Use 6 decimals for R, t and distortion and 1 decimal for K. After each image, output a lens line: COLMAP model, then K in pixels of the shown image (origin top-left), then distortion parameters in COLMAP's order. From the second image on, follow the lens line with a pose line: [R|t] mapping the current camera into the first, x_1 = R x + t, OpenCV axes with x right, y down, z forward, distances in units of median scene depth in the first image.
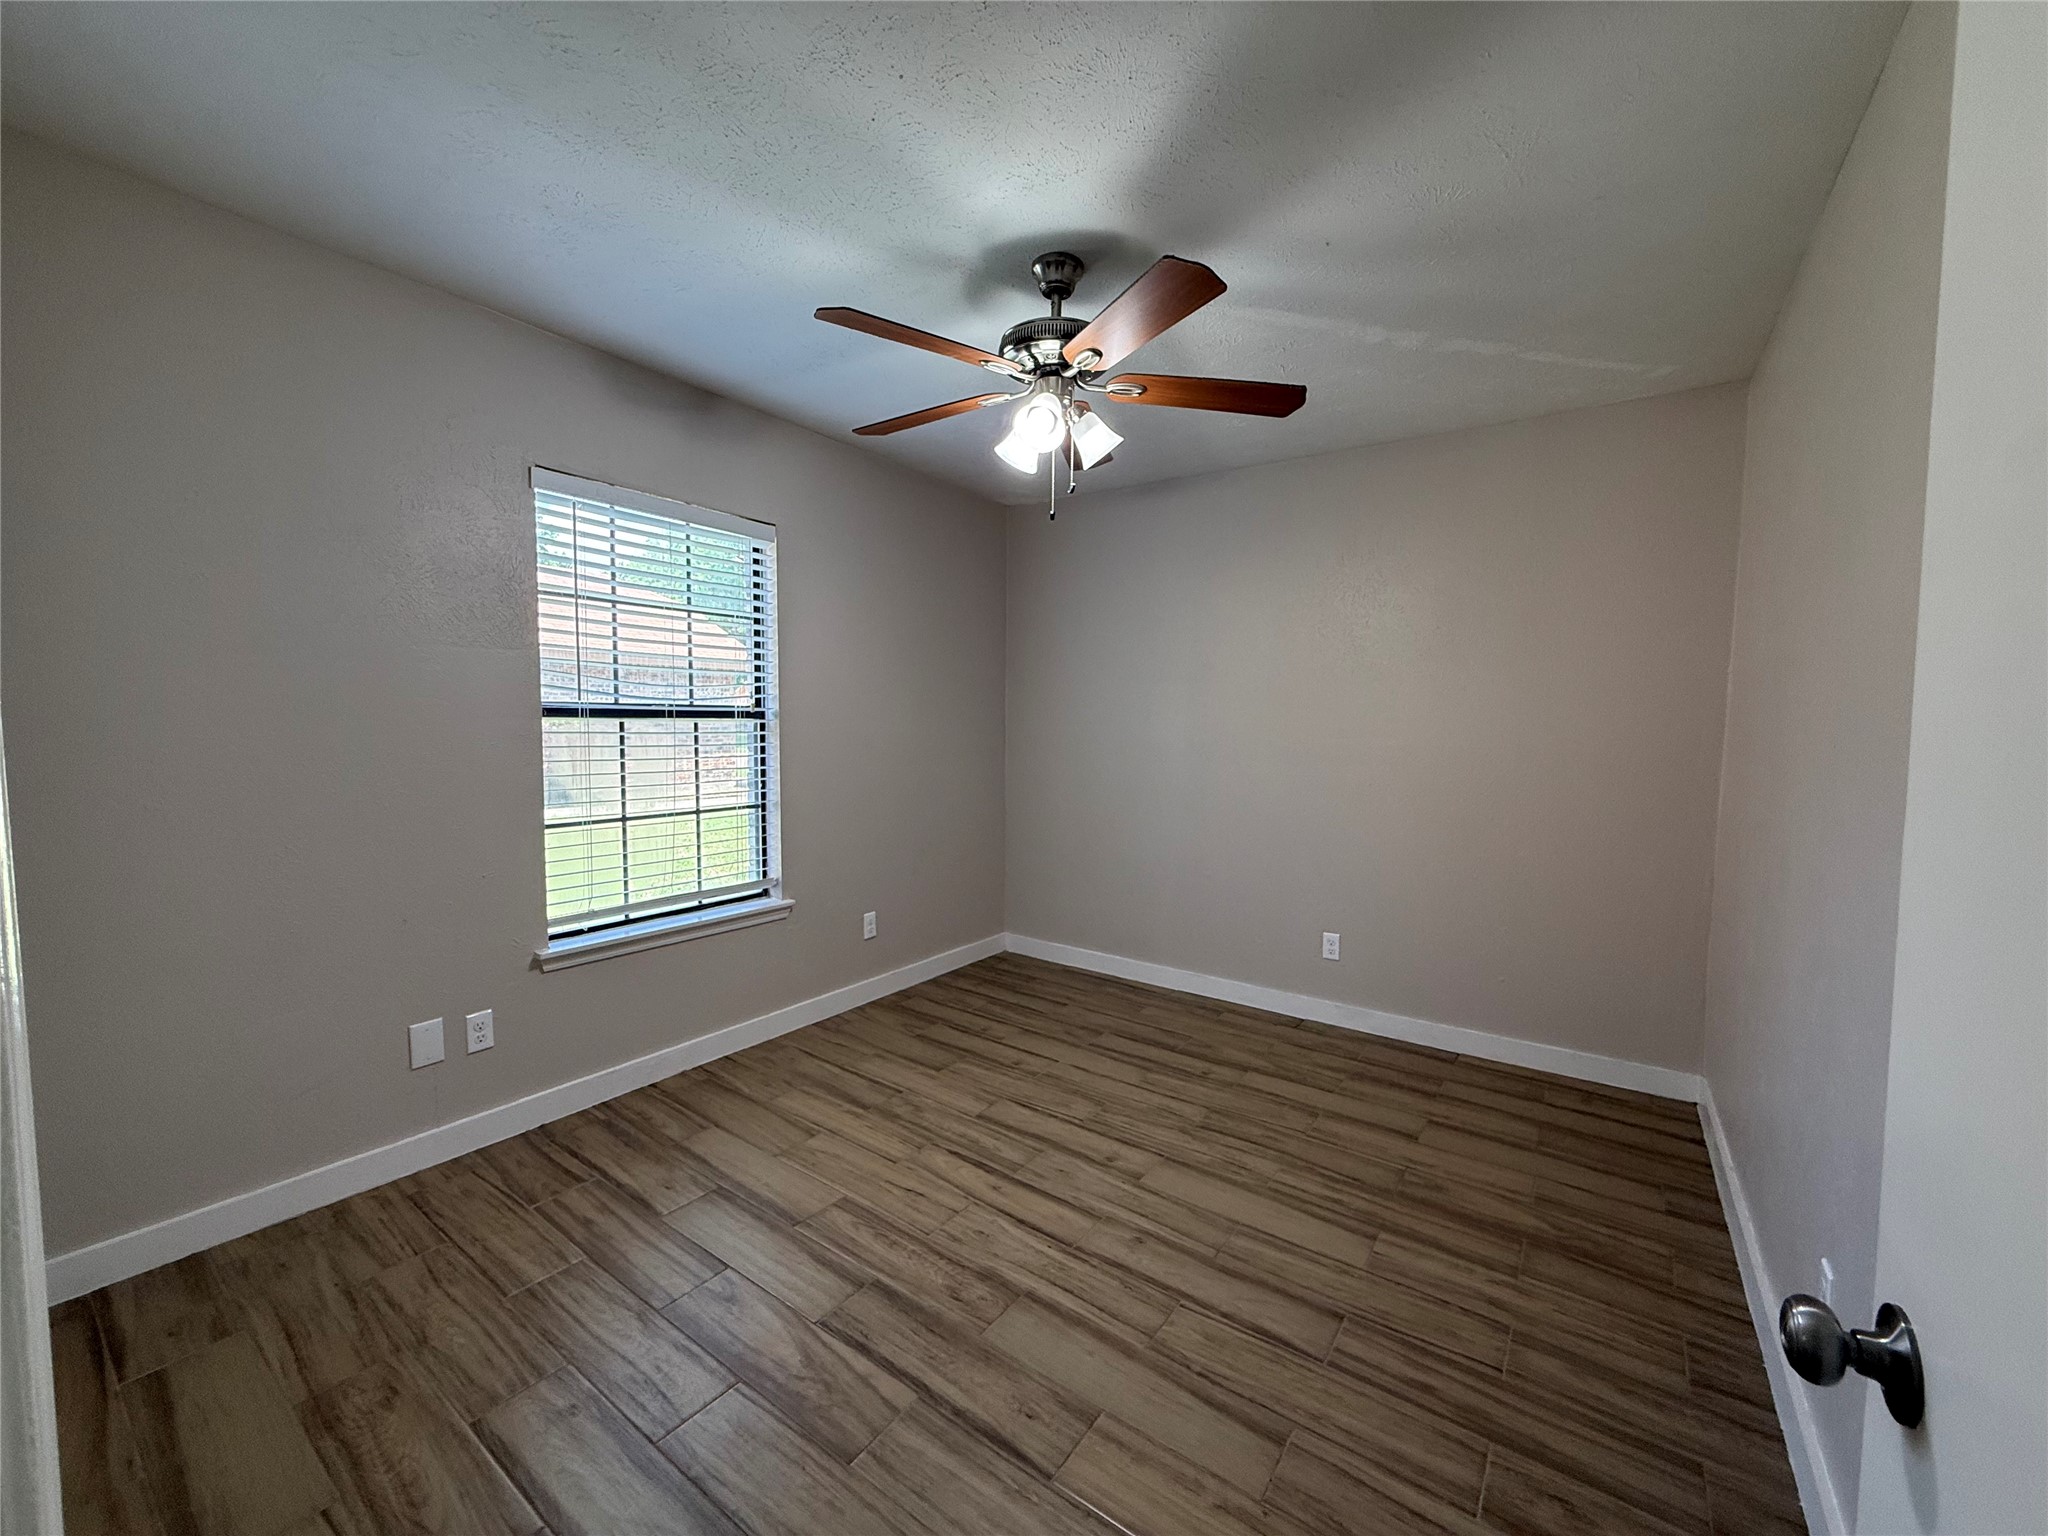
lens RADIAL K [[815.6, 0, 1029.9], [0, 815.6, 764.5], [0, 0, 1]] dist [0.001013, -0.000620]
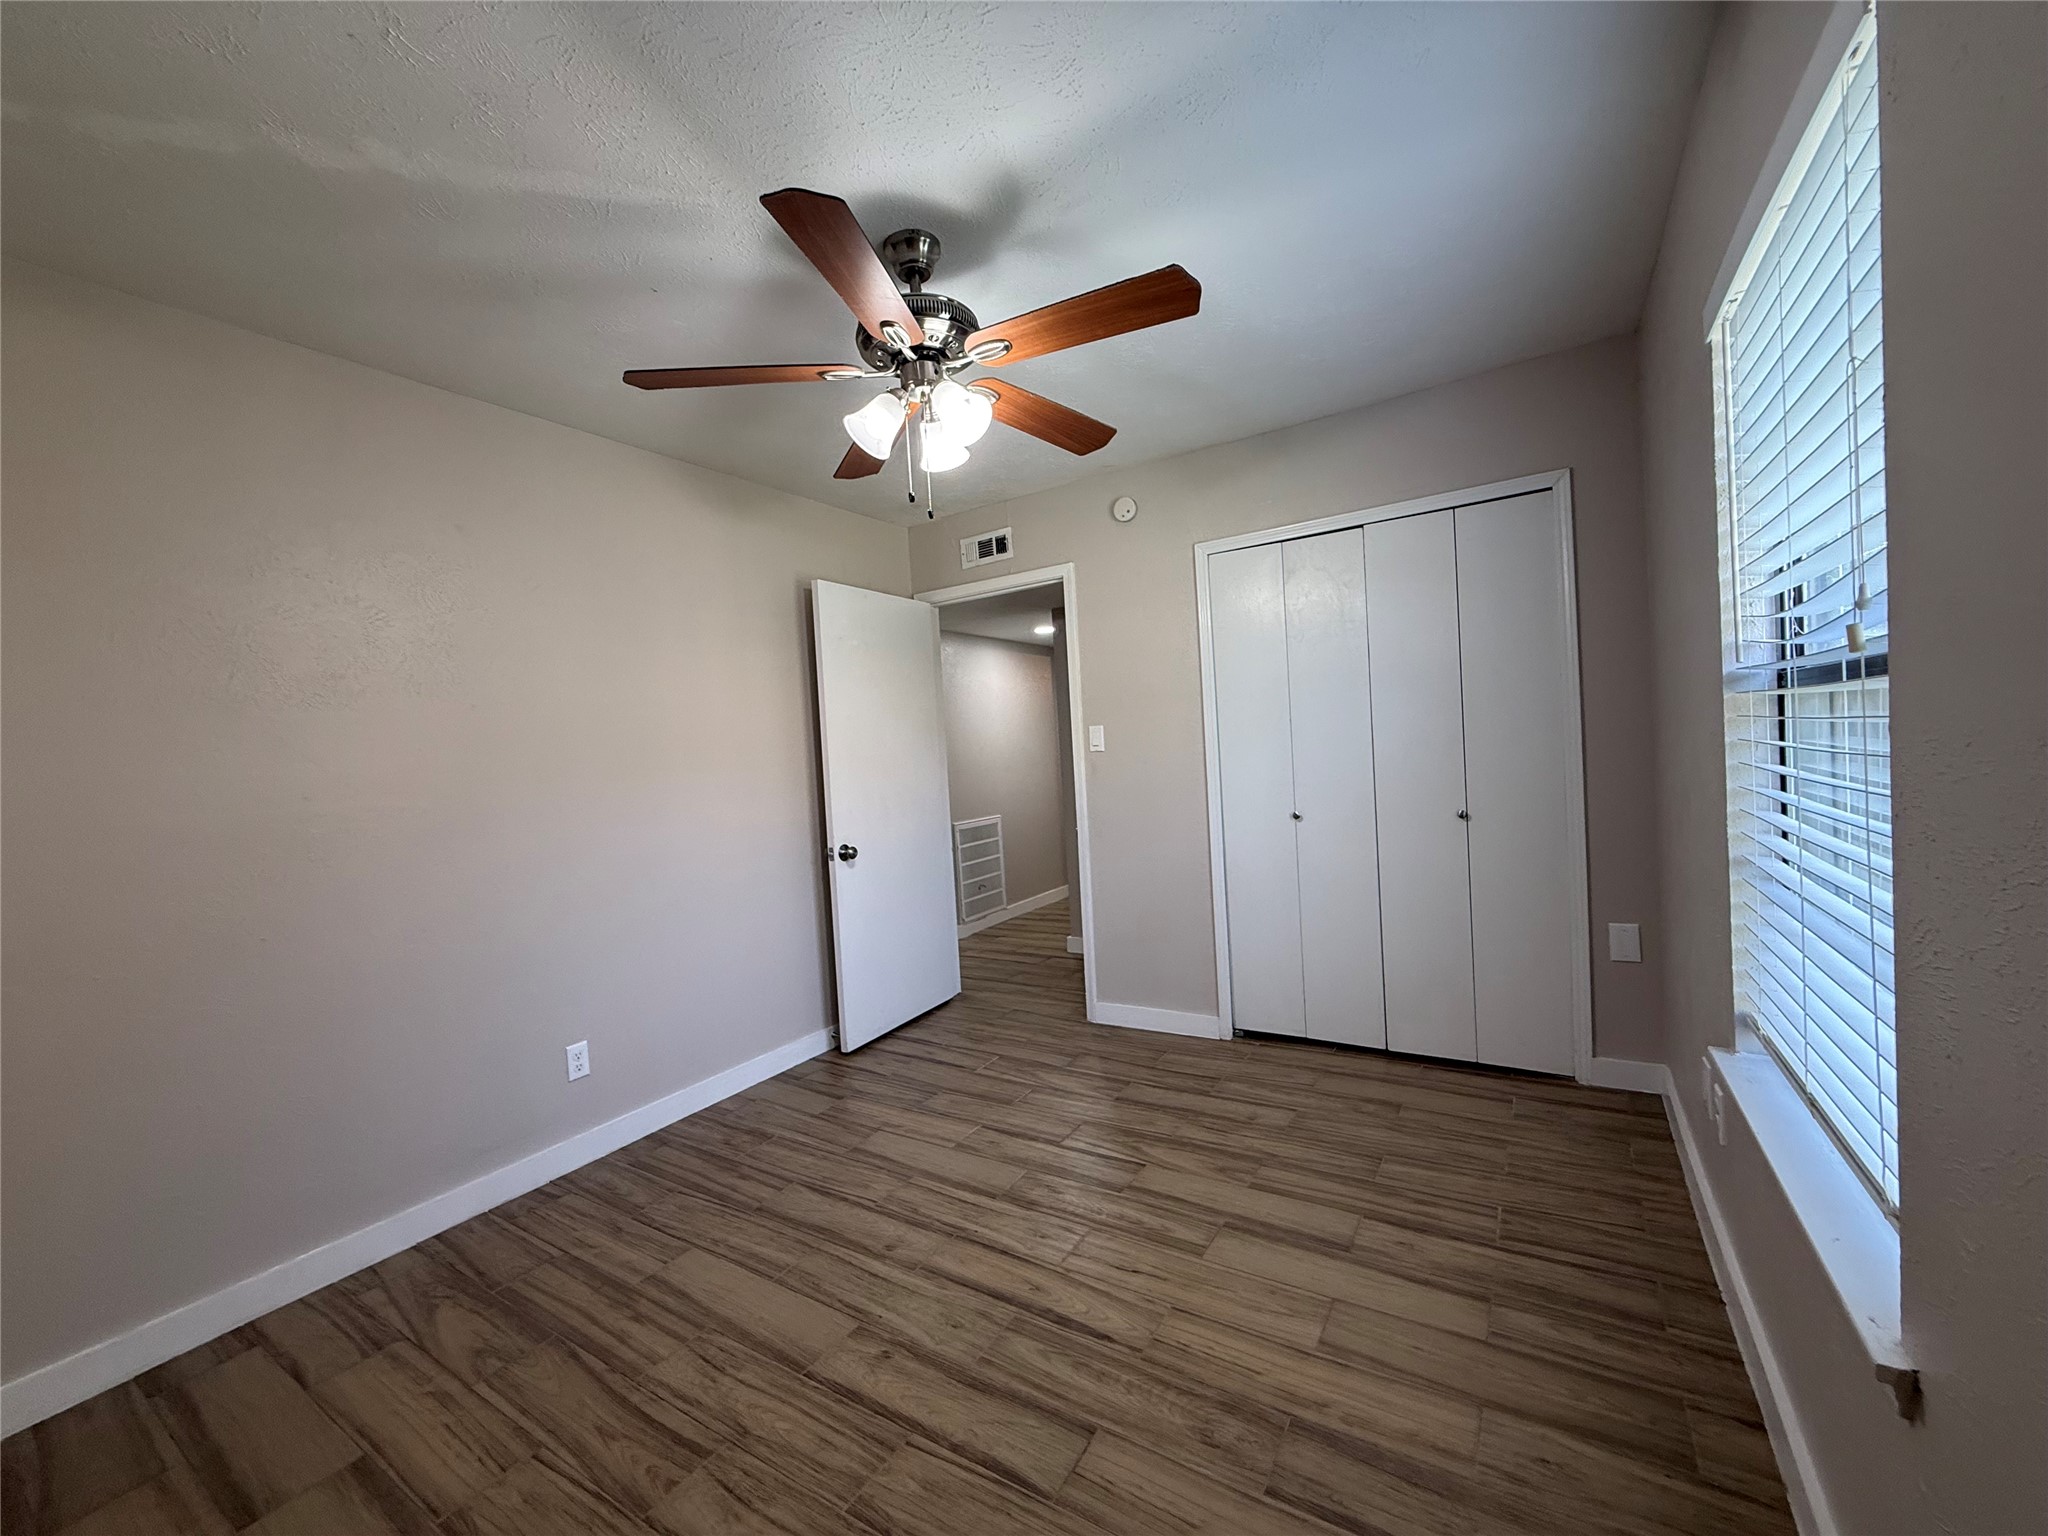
lens RADIAL K [[815.6, 0, 1029.2], [0, 815.6, 779.9], [0, 0, 1]] dist [0.001013, -0.000620]
pose [[-0.997321, 0.050314, -0.053104, -0.016476], [0.045279, 0.994721, 0.092089, -0.085803], [0.057457, 0.089437, -0.994334, 1.828518]]
